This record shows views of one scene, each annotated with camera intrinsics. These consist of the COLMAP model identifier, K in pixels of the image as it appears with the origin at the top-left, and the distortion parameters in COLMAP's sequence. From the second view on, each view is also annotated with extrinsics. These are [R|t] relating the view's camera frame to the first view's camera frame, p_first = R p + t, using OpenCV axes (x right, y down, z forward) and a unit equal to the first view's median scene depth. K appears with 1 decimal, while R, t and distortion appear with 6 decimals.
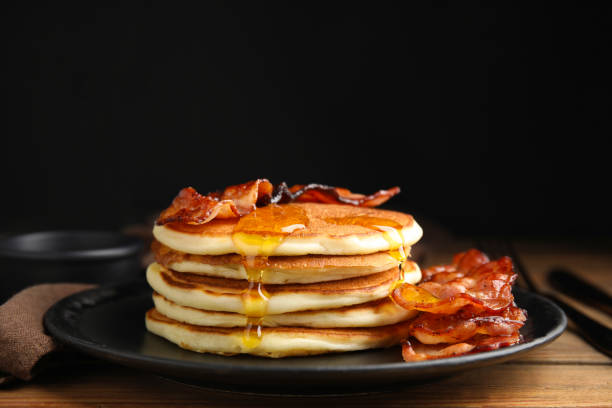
lens RADIAL K [[1116.4, 0, 306.0], [0, 1116.4, 204.0], [0, 0, 1]] dist [-0.002862, -0.051075]
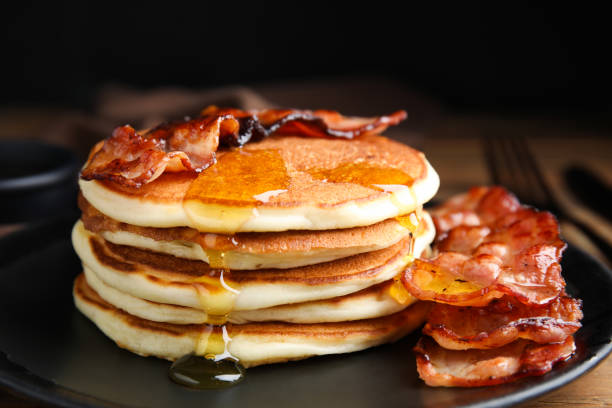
lens RADIAL K [[1116.4, 0, 306.0], [0, 1116.4, 204.0], [0, 0, 1]] dist [-0.002862, -0.051075]
pose [[0.999659, -0.001280, 0.026100, -0.005558], [-0.002752, 0.988087, 0.153875, -0.081692], [-0.025986, -0.153894, 0.987746, 0.278842]]
